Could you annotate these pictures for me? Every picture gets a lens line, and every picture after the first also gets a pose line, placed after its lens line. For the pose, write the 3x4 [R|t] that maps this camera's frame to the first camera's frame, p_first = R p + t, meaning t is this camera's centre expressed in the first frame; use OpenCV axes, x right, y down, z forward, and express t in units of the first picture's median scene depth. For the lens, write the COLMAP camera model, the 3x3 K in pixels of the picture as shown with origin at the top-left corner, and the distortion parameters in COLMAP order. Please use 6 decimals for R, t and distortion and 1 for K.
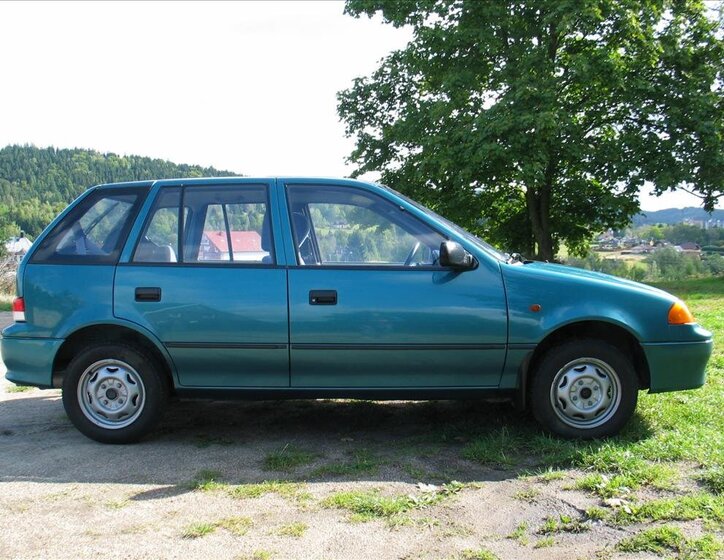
lens RADIAL K [[763.6, 0, 369.7], [0, 763.6, 261.9], [0, 0, 1]] dist [-0.102336, 0.000000]
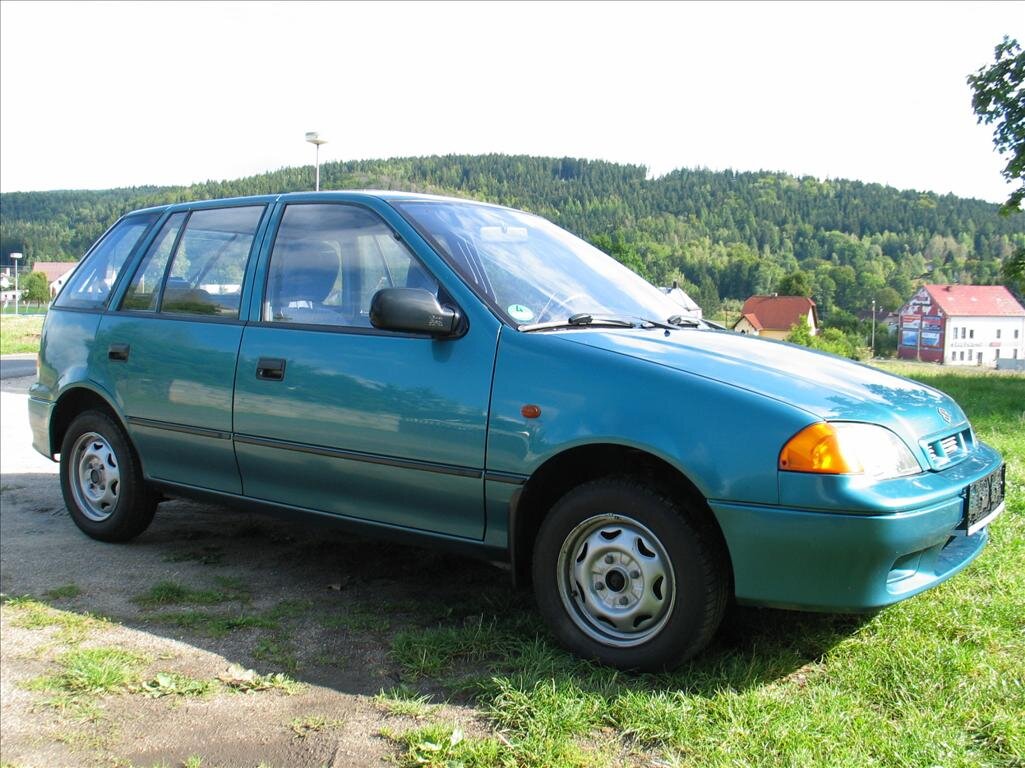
lens RADIAL K [[1046.2, 0, 513.7], [0, 1046.2, 388.2], [0, 0, 1]] dist [-0.103860, 0.000000]
pose [[0.826493, 0.070417, -0.558526, 0.621081], [-0.036516, 0.996762, 0.071633, -0.009794], [0.561762, -0.038809, 0.826388, 0.361585]]
